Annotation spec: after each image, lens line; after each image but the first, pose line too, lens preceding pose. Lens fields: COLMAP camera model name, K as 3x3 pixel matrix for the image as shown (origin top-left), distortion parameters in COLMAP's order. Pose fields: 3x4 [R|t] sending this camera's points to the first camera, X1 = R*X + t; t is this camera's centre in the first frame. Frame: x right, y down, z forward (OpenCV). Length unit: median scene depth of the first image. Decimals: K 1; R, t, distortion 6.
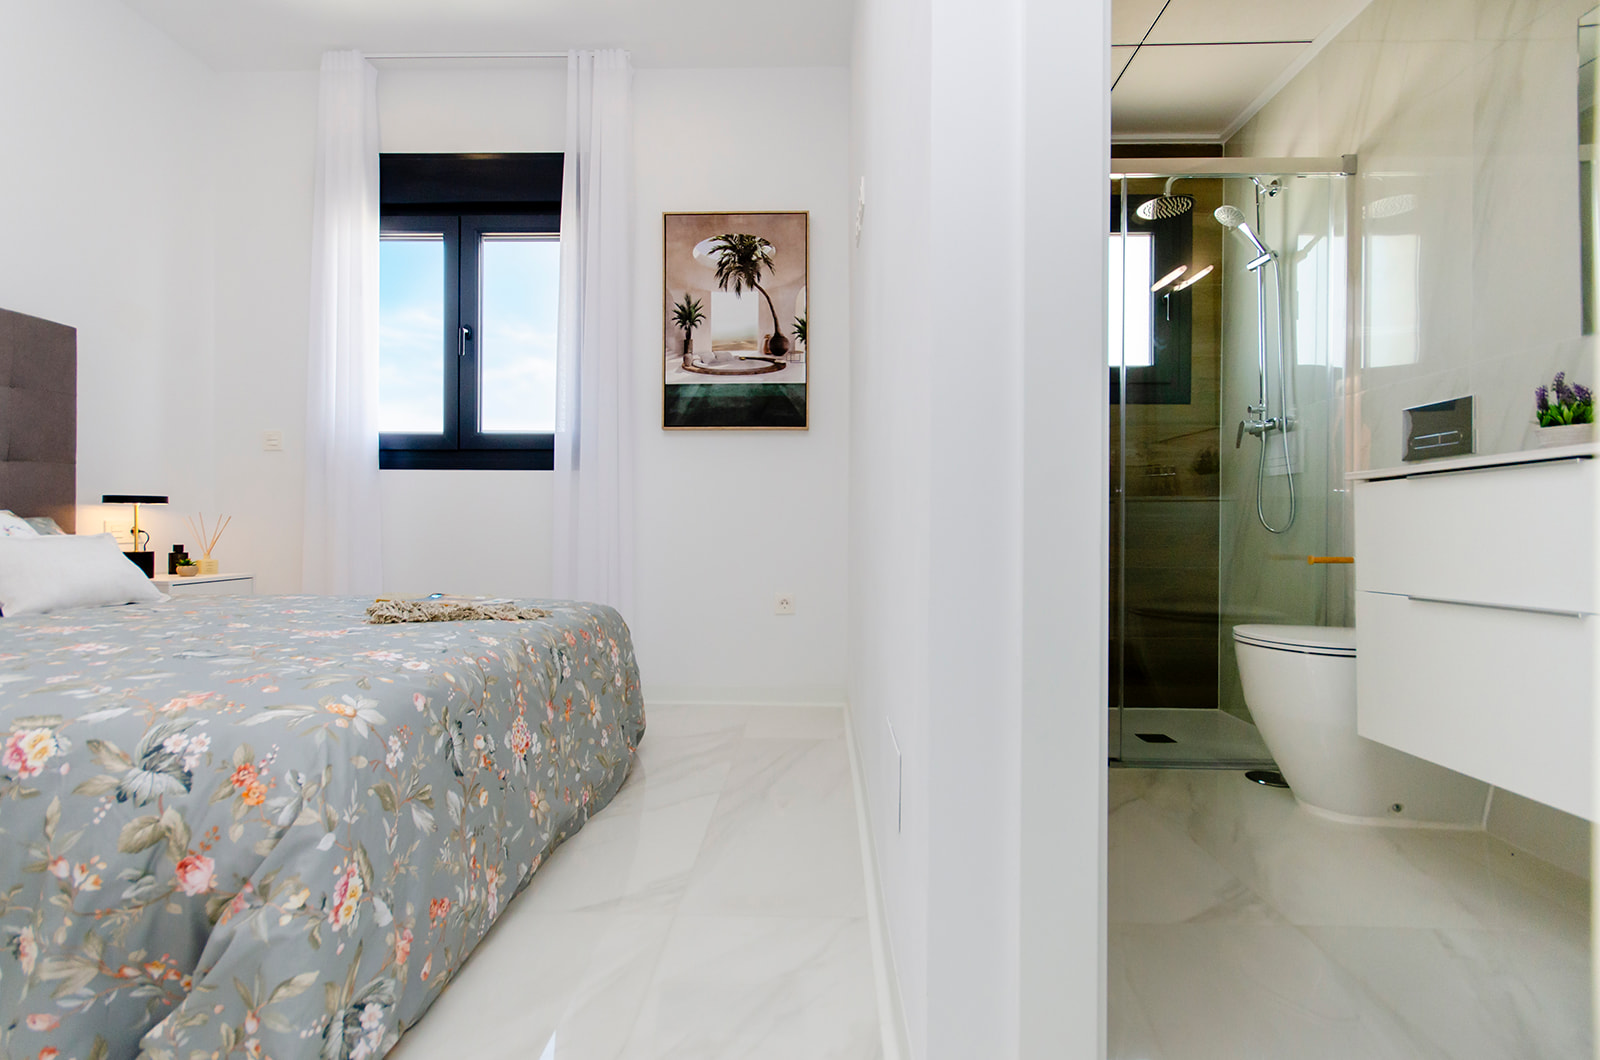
lens RADIAL K [[725.4, 0, 799.3], [0, 725.4, 527.8], [0, 0, 1]] dist [0.001606, 0.000208]
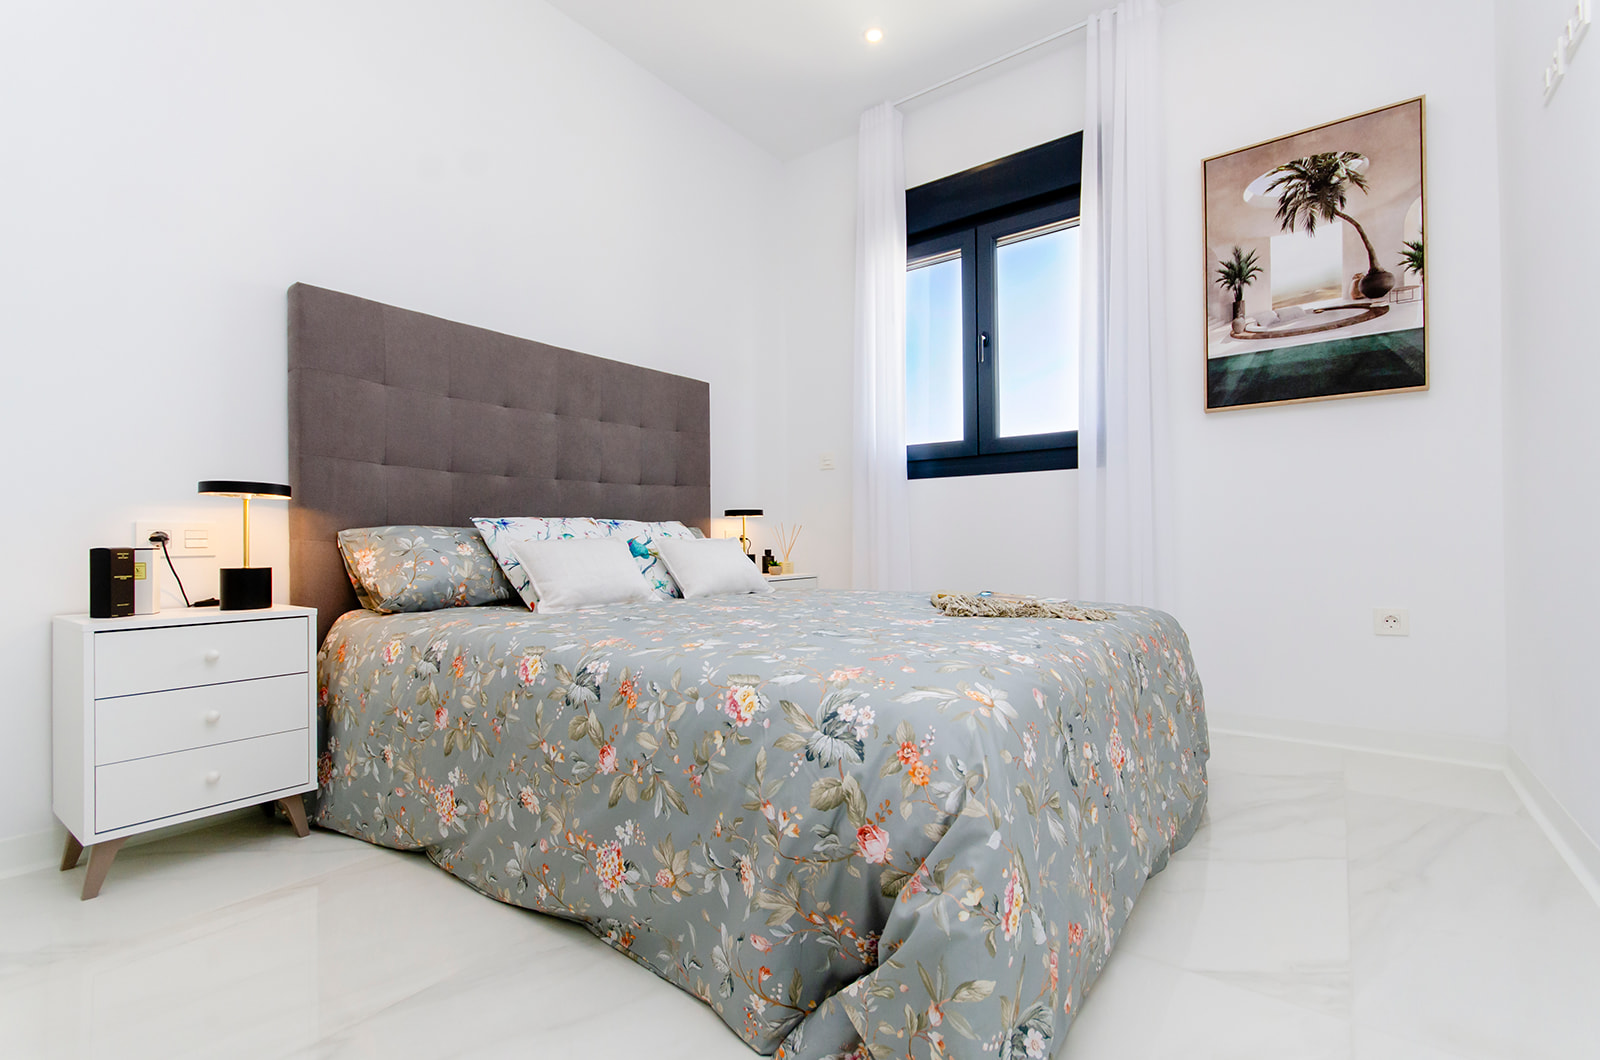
lens RADIAL K [[715.0, 0, 812.1], [0, 715.0, 539.8], [0, 0, 1]] dist [0.006450, 0.000467]
pose [[0.822527, -0.015871, -0.568505, -0.210913], [0.014288, 0.999872, -0.007241, 0.036515], [0.568547, -0.002167, 0.822648, 0.080961]]
